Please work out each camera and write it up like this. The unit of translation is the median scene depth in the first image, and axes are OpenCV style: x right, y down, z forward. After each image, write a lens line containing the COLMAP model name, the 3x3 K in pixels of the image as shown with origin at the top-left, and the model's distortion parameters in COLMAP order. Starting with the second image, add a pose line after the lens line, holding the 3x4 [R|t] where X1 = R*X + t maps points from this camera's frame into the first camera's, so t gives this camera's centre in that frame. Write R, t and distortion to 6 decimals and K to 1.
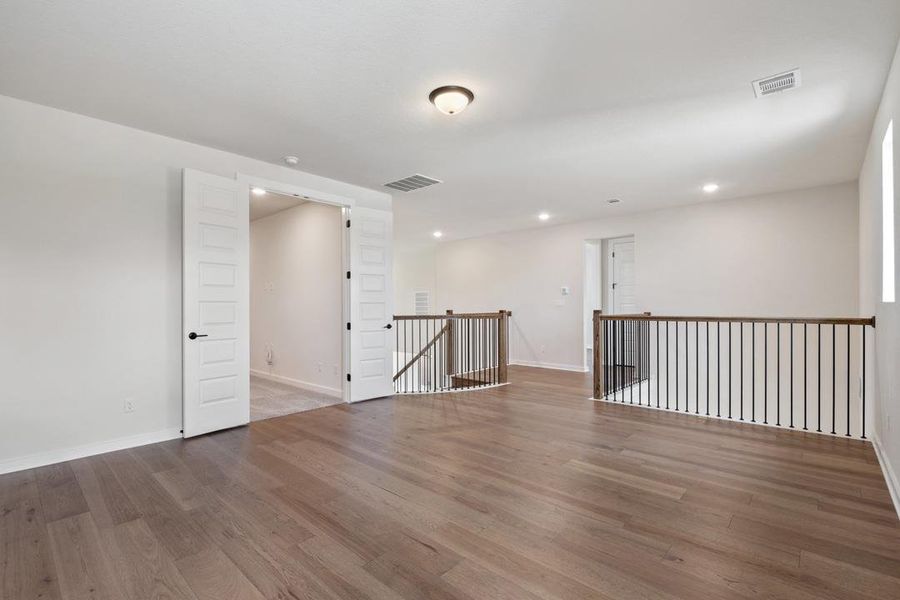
lens RADIAL K [[411.3, 0, 446.9], [0, 411.3, 306.3], [0, 0, 1]] dist [-0.000038, -0.006673]
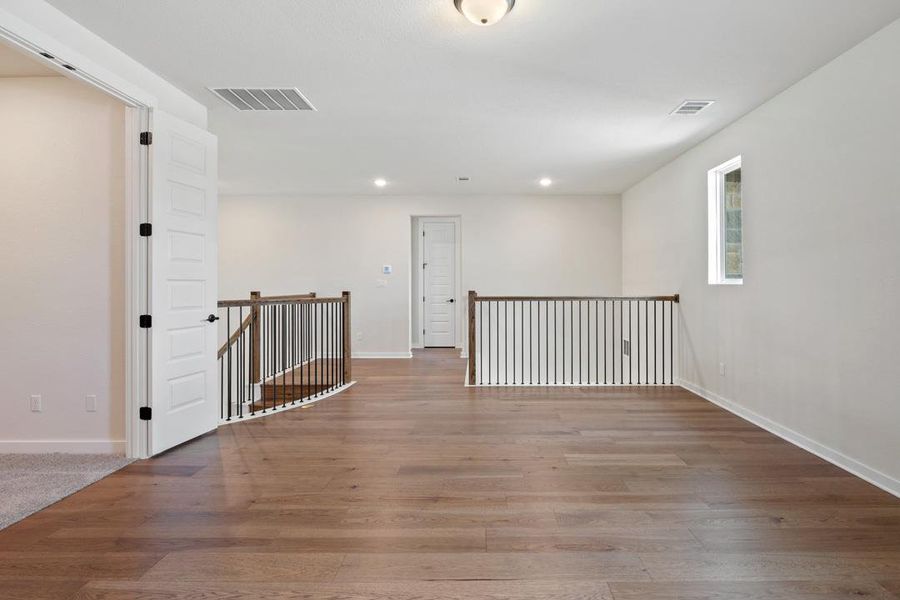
lens RADIAL K [[432.3, 0, 477.1], [0, 432.3, 285.0], [0, 0, 1]] dist [-0.000658, -0.001141]
pose [[0.736640, 0.005175, 0.676265, -0.300661], [-0.002055, 0.999983, -0.005414, 0.000913], [-0.676282, 0.002599, 0.736638, 0.259441]]
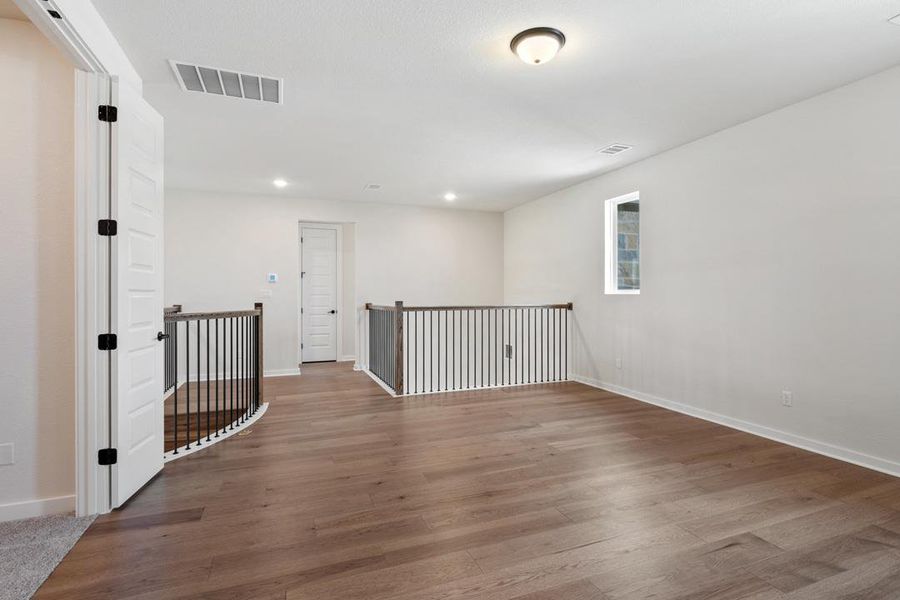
lens RADIAL K [[442.4, 0, 449.7], [0, 442.4, 294.6], [0, 0, 1]] dist [0.000909, -0.000522]
pose [[0.442207, 0.004832, 0.896900, -0.500303], [0.002532, 0.999975, -0.006636, 0.001007], [-0.896910, 0.005205, 0.442183, 0.446272]]
